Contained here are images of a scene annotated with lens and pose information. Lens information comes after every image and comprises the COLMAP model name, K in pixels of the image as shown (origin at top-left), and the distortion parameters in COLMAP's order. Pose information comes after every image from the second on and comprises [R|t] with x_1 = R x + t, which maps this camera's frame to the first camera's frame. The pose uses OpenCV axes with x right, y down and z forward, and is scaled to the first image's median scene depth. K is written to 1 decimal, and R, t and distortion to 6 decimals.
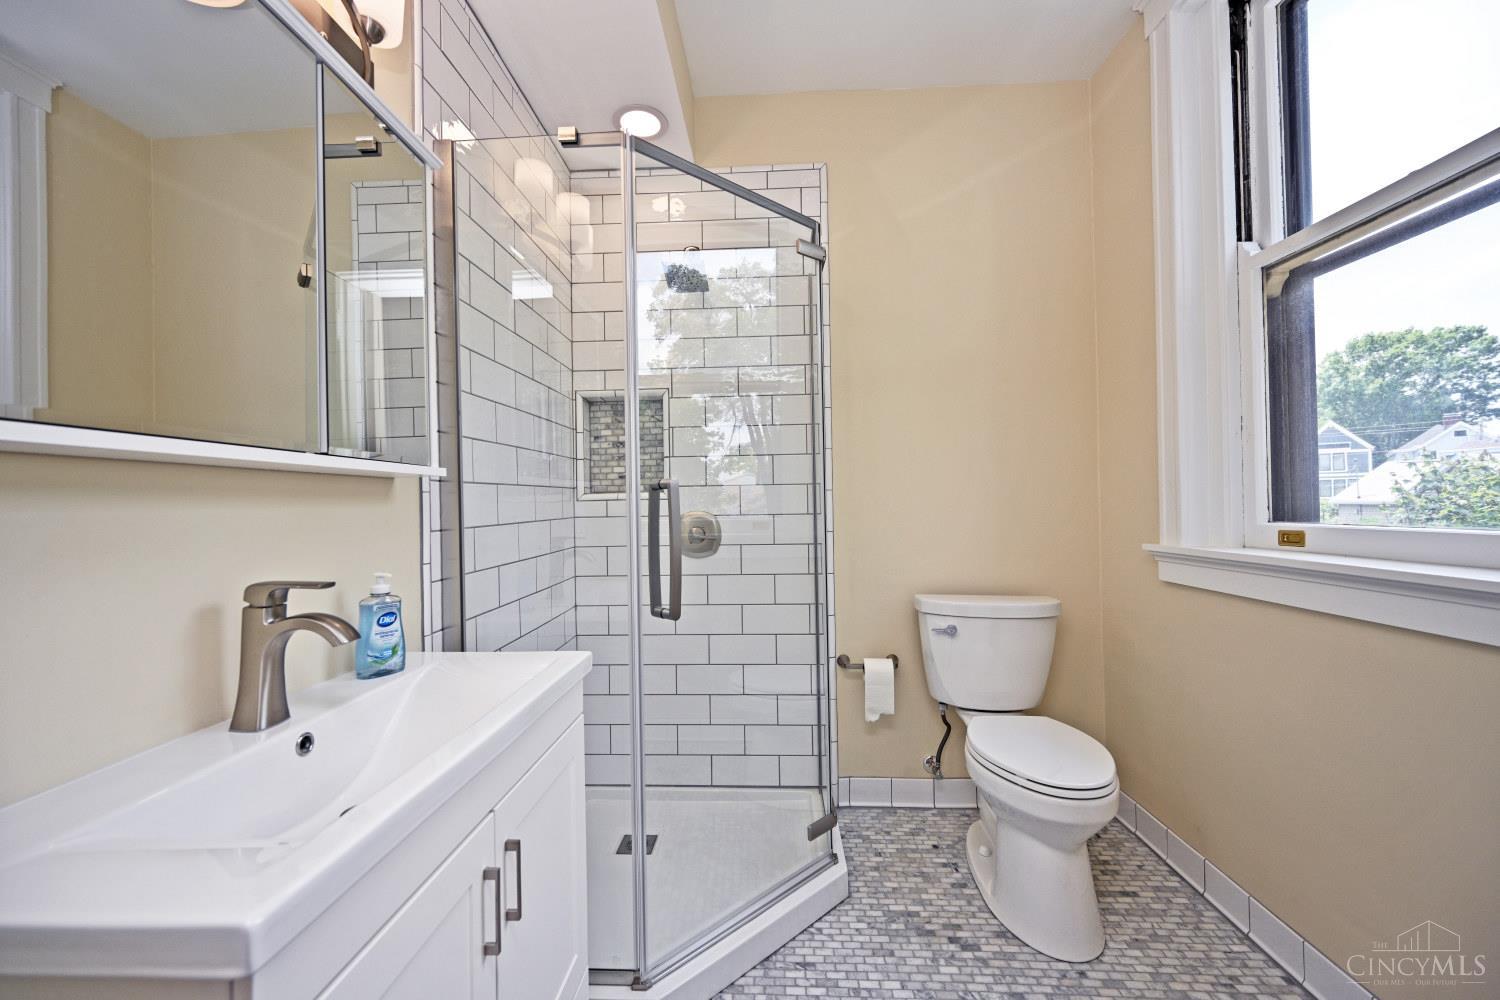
lens RADIAL K [[594.7, 0, 751.1], [0, 594.7, 506.6], [0, 0, 1]] dist [0.000747, 0.000094]
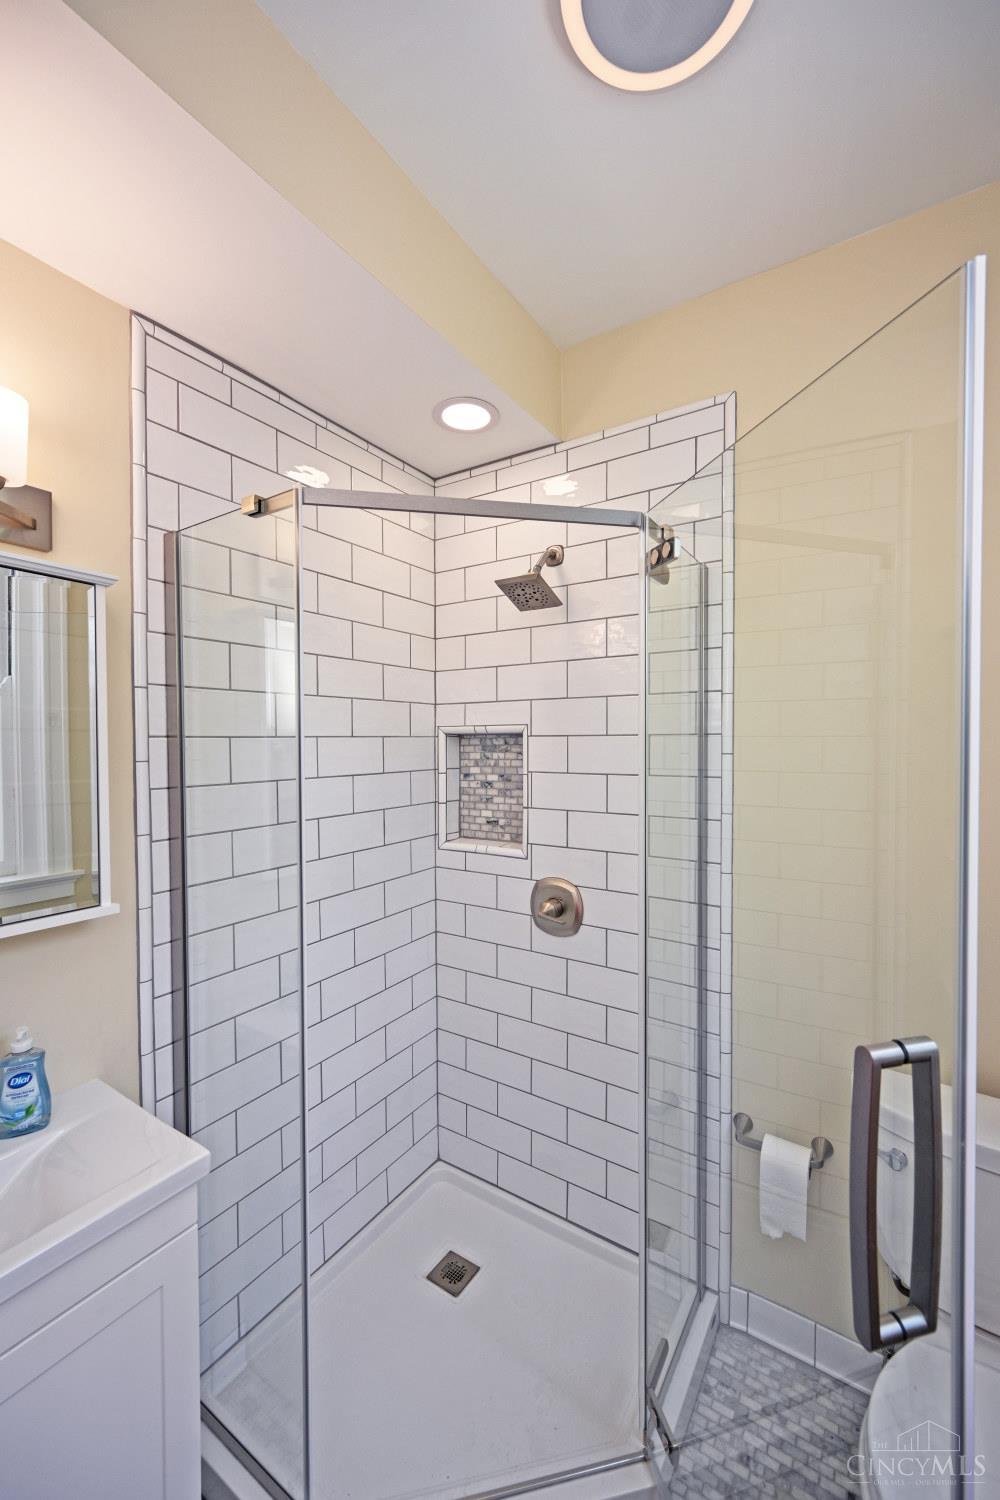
lens RADIAL K [[614.1, 0, 505.8], [0, 614.1, 760.9], [0, 0, 1]] dist [0.000264, 0.000058]
pose [[0.859897, 0.028513, -0.509670, 0.266281], [-0.013374, 0.999354, 0.033344, -0.176015], [0.510292, -0.021856, 0.859724, 0.257184]]
